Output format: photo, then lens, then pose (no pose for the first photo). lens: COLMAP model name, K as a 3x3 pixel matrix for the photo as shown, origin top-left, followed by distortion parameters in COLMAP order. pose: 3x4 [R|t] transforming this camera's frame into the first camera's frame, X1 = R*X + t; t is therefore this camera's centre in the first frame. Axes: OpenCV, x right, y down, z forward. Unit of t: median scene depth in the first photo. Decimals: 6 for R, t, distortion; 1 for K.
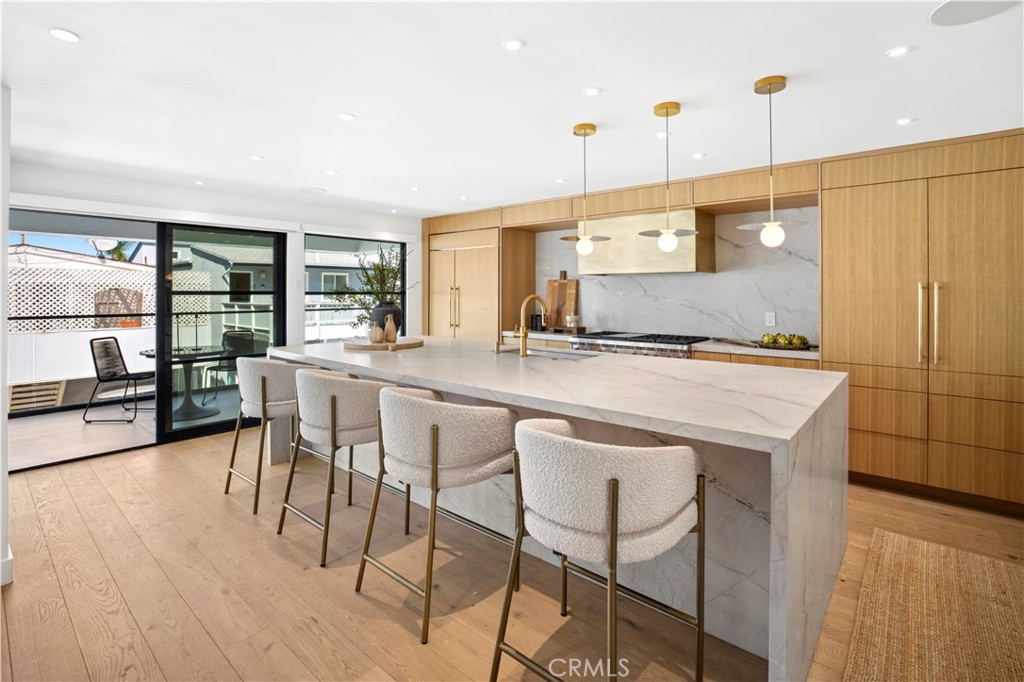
lens RADIAL K [[473.9, 0, 509.0], [0, 473.9, 303.1], [0, 0, 1]] dist [-0.001305, -0.000017]
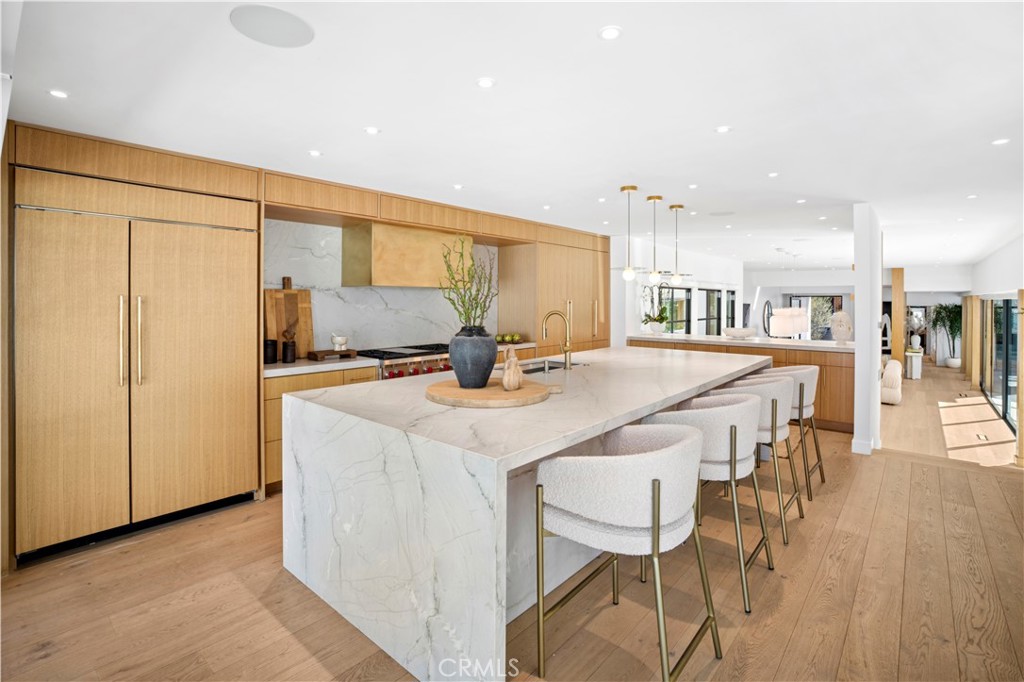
lens RADIAL K [[473.9, 0, 509.0], [0, 473.9, 303.1], [0, 0, 1]] dist [-0.001305, -0.000017]
pose [[0.006738, -0.007281, 0.999951, -0.658967], [0.017567, 0.999820, 0.007162, -0.029392], [-0.999823, 0.017518, 0.006864, 0.709207]]
